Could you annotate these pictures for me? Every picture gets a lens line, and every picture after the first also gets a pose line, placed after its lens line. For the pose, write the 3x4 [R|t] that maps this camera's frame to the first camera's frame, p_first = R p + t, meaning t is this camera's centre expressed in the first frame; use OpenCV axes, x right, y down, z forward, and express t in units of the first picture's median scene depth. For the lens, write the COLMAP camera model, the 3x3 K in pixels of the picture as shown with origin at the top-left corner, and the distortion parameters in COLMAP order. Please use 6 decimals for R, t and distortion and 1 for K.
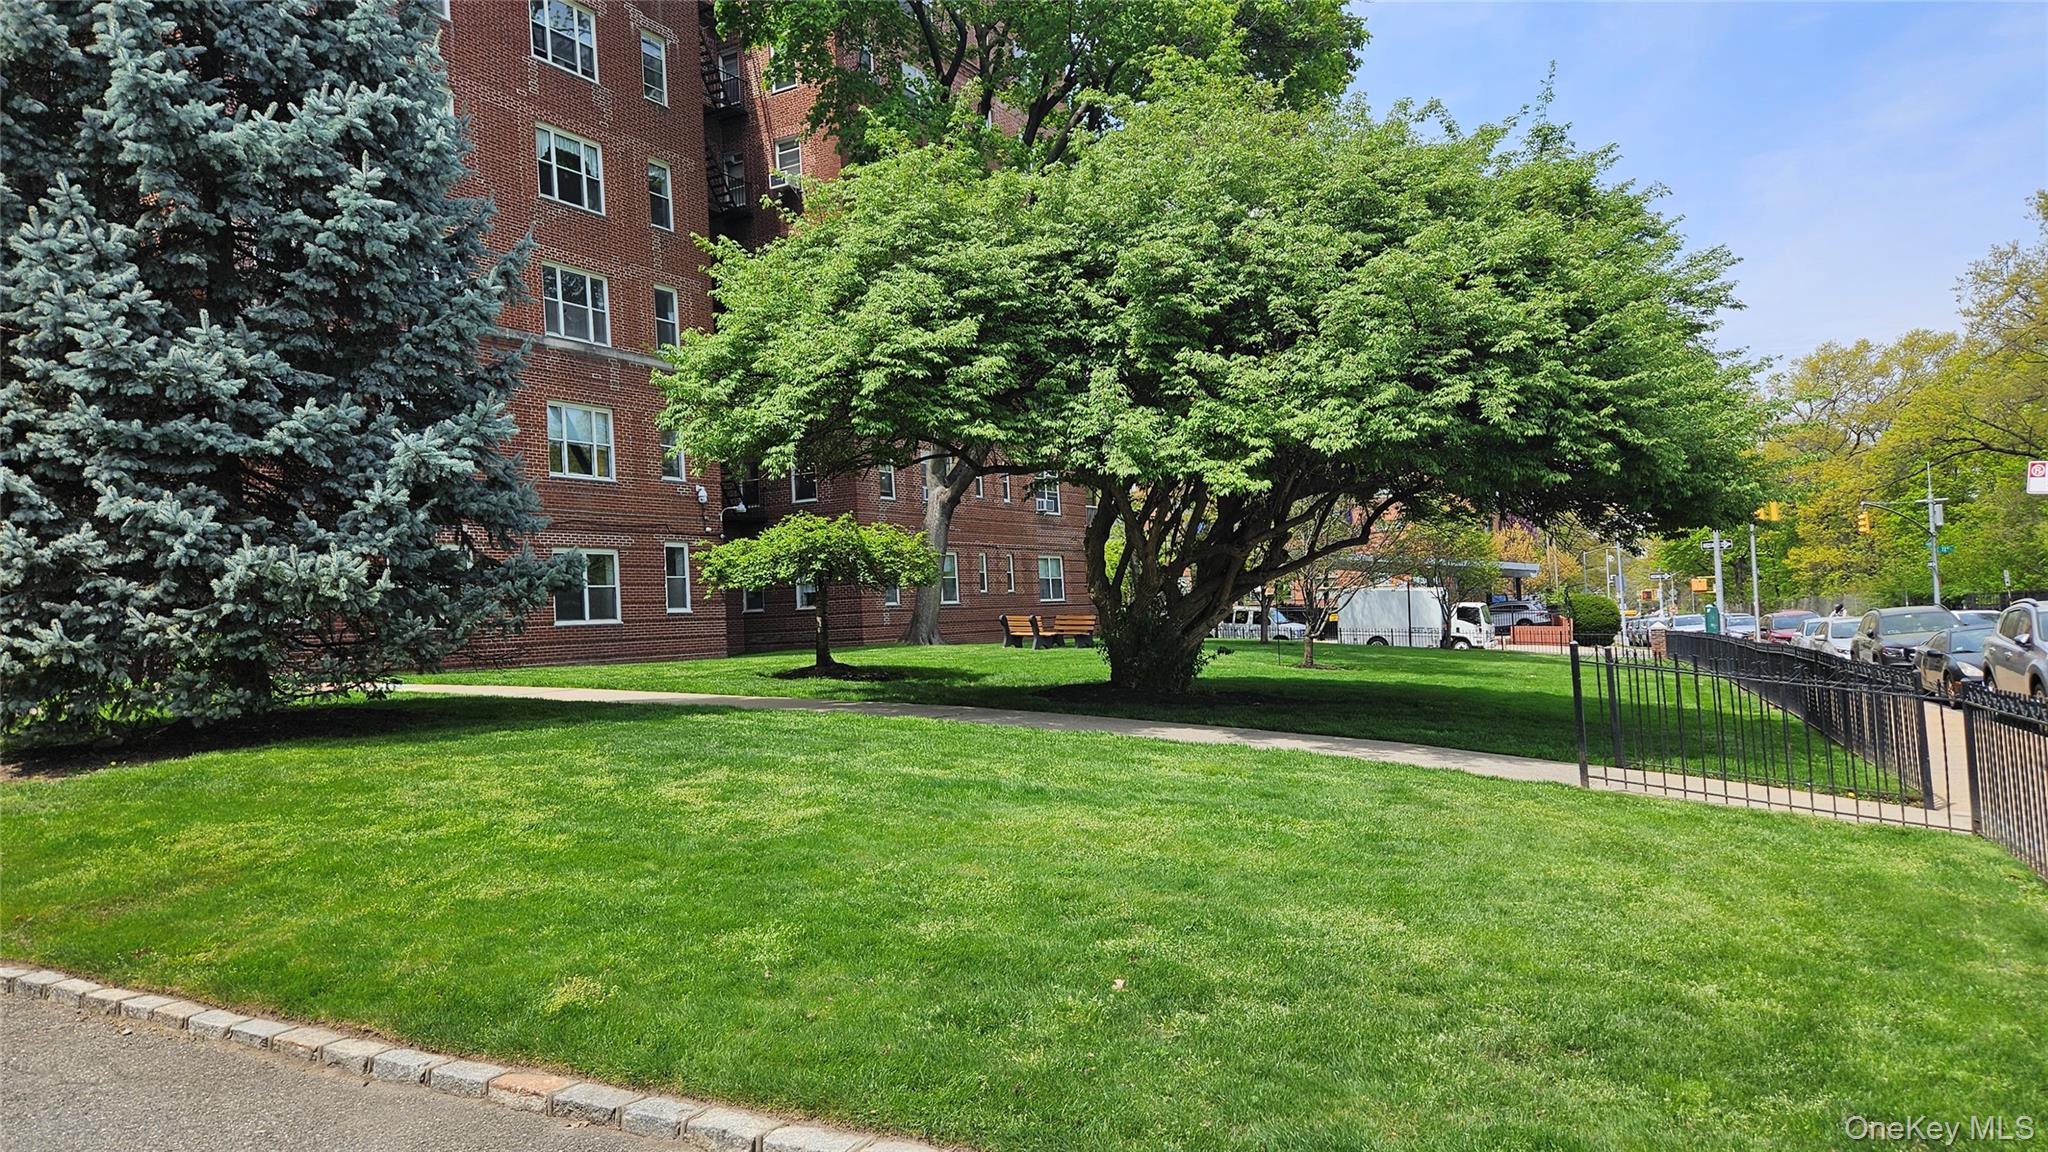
lens RADIAL K [[1369.2, 0, 1029.4], [0, 1369.2, 576.5], [0, 0, 1]] dist [0.087124, -0.073870]
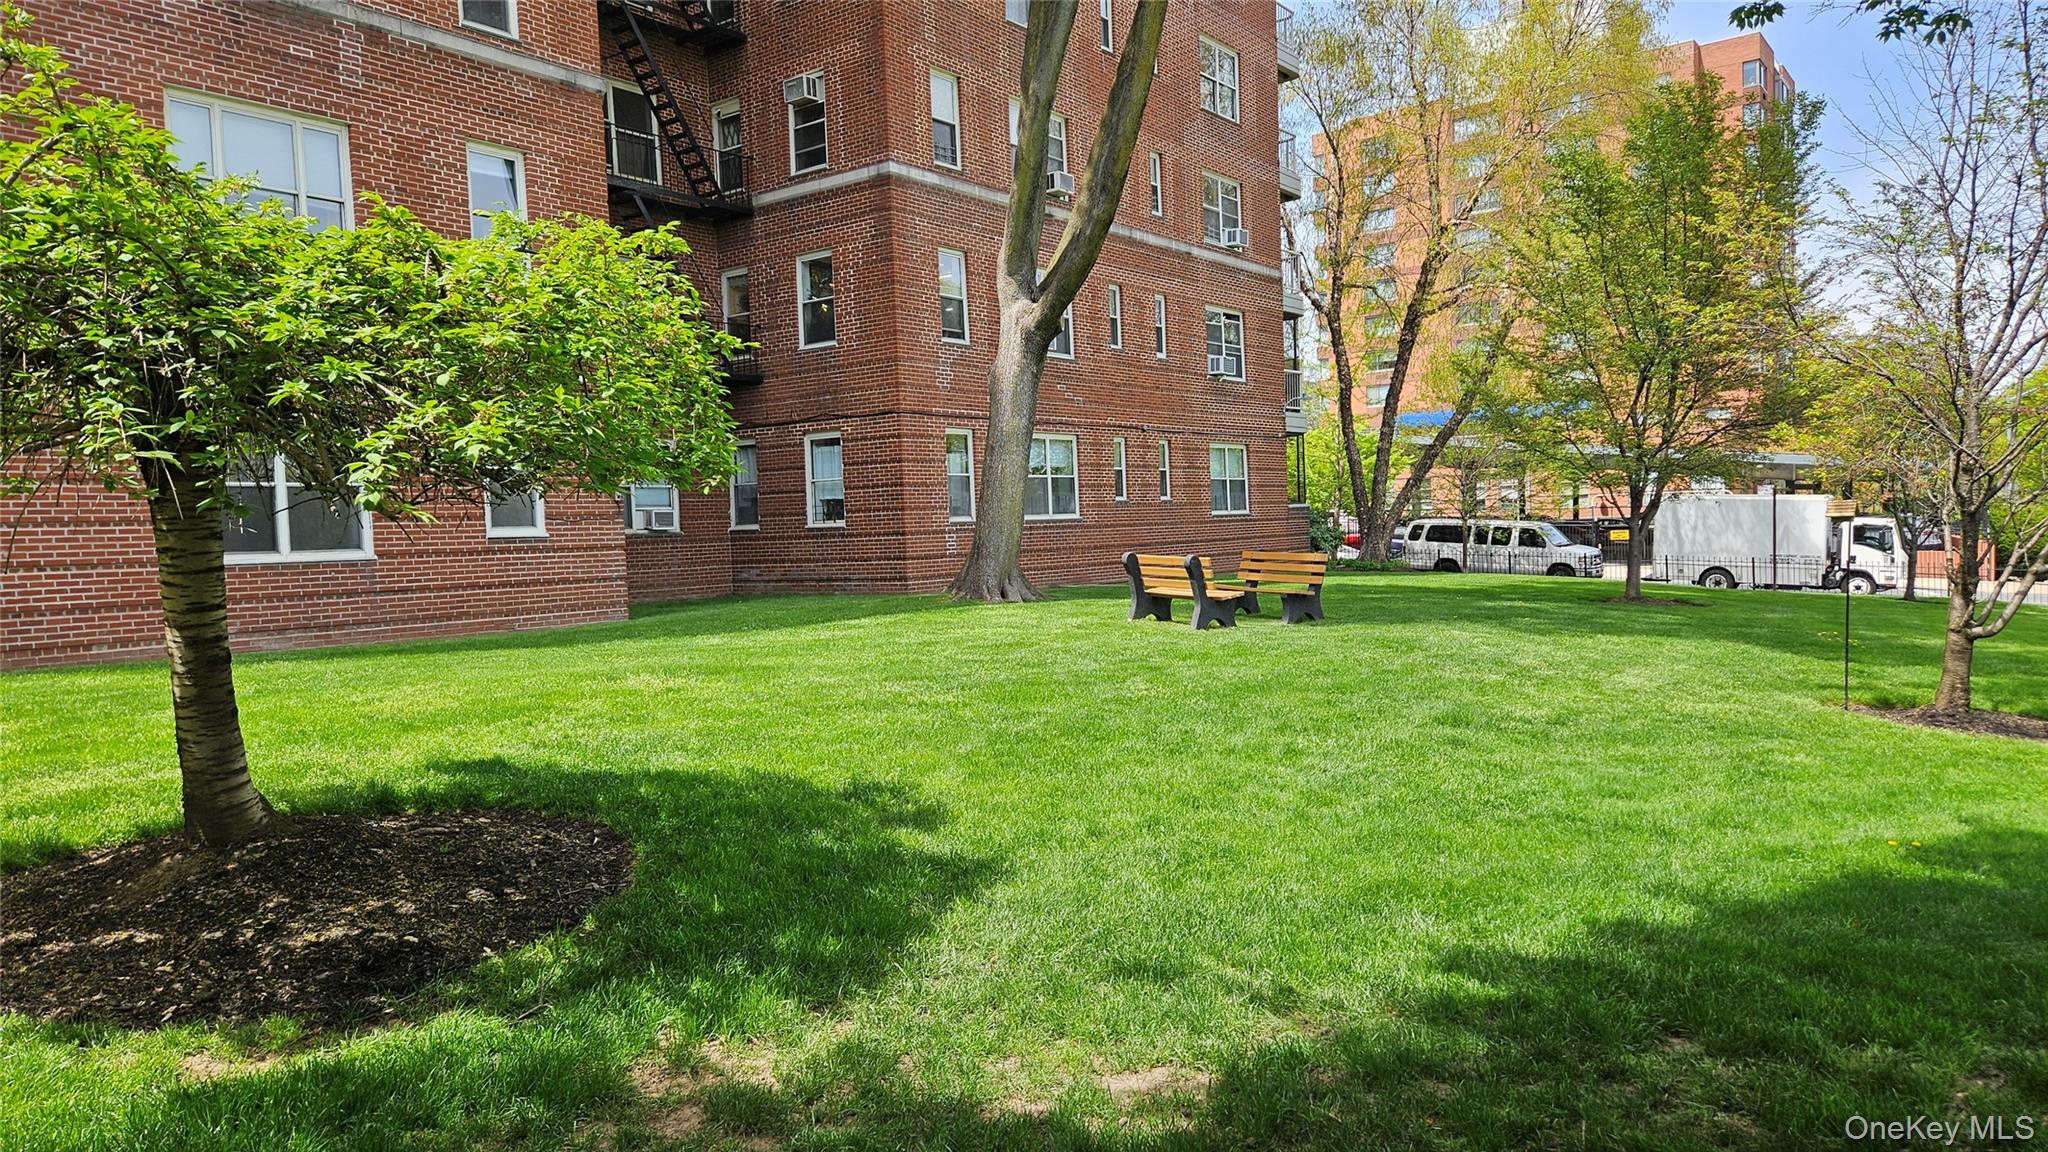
lens RADIAL K [[1369.2, 0, 1029.4], [0, 1369.2, 576.5], [0, 0, 1]] dist [0.087124, -0.073870]
pose [[0.992172, 0.013972, -0.124099, 0.004040], [-0.005290, 0.997532, 0.070016, 0.002892], [0.124771, -0.068811, 0.989797, 0.410805]]
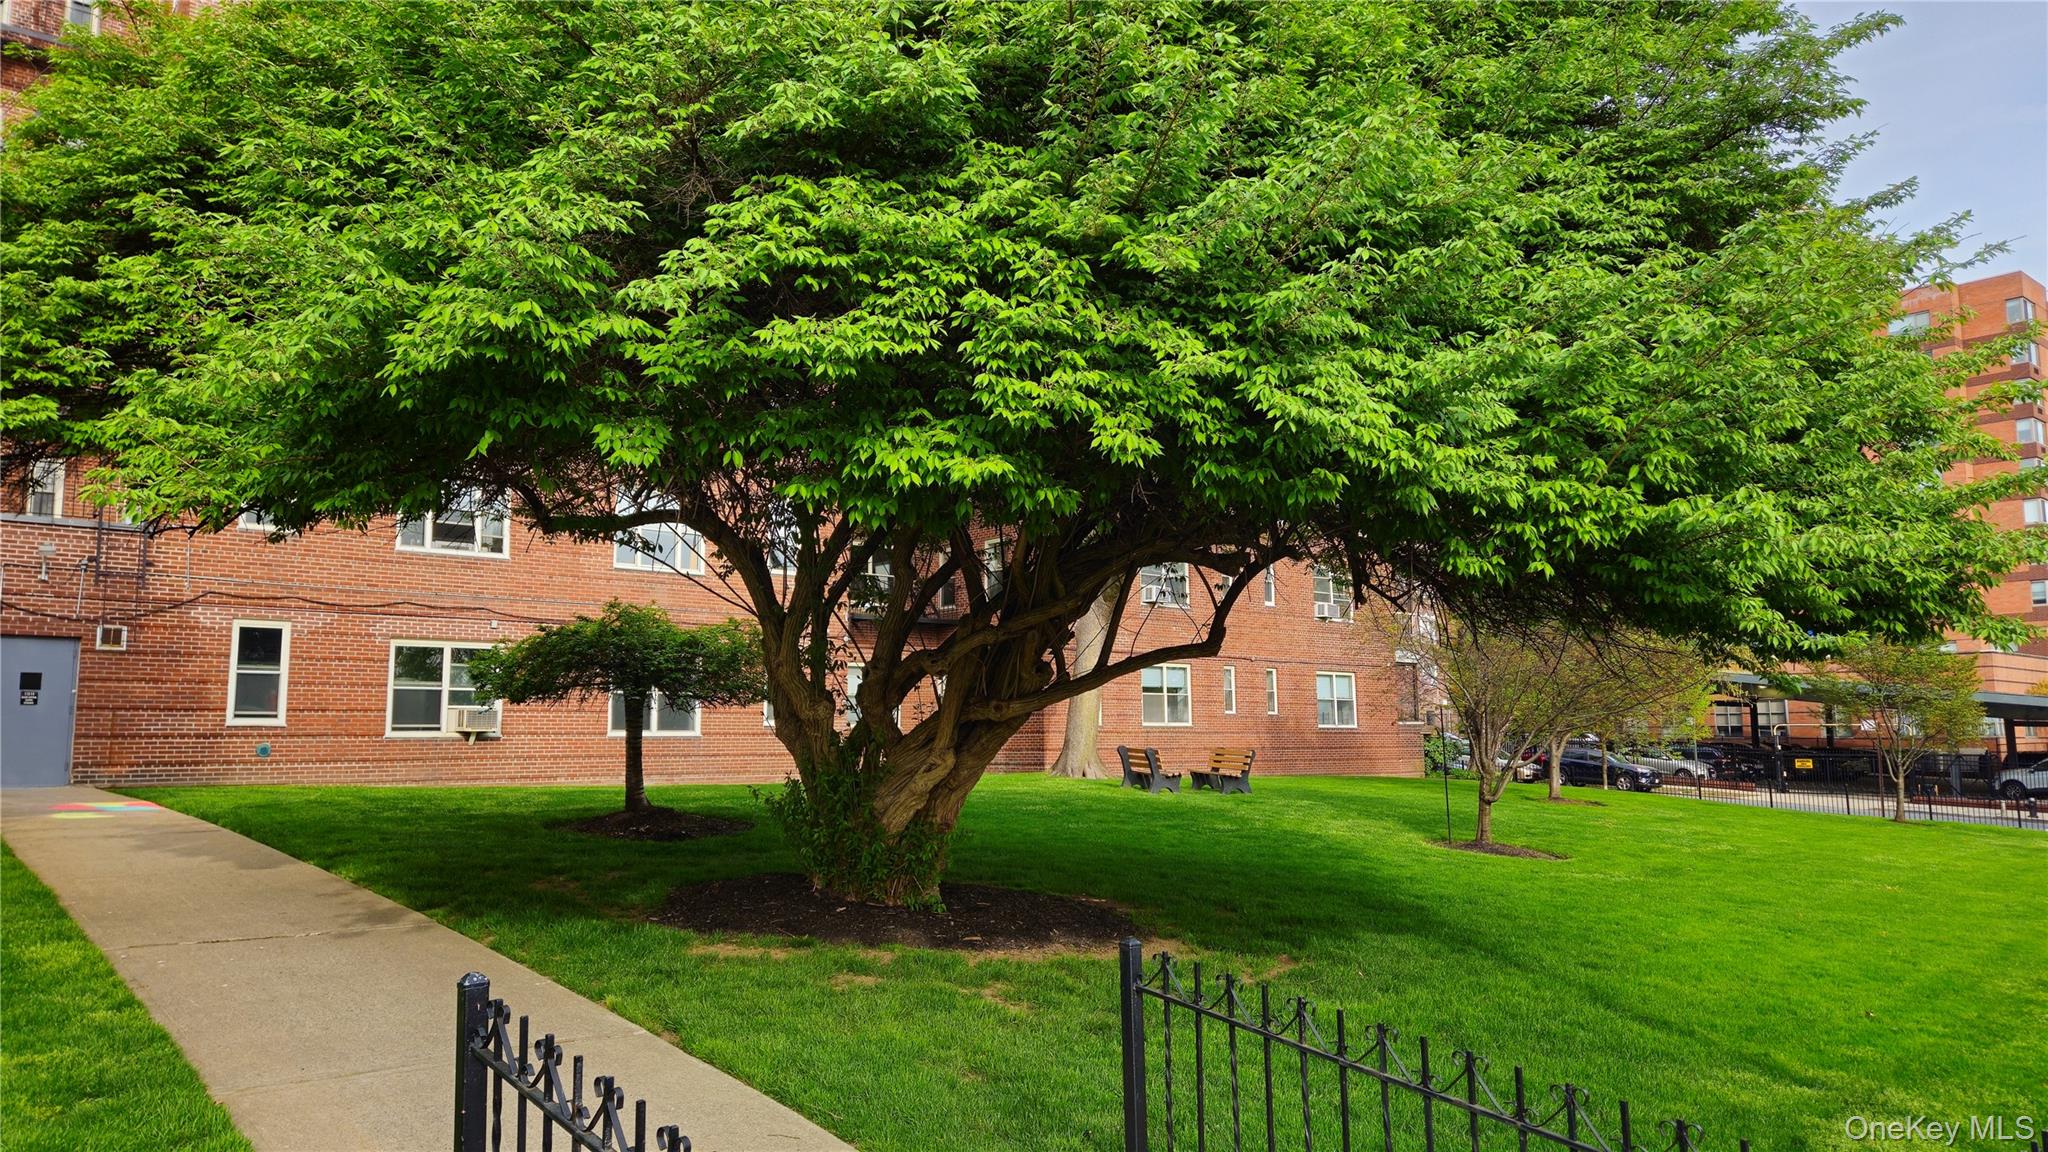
lens RADIAL K [[1369.2, 0, 1029.4], [0, 1369.2, 576.5], [0, 0, 1]] dist [0.087124, -0.073870]
pose [[0.939773, 0.000620, -0.341798, 0.152661], [-0.028506, 0.996657, -0.076571, -0.004564], [0.340608, 0.081703, 0.936649, 0.195293]]
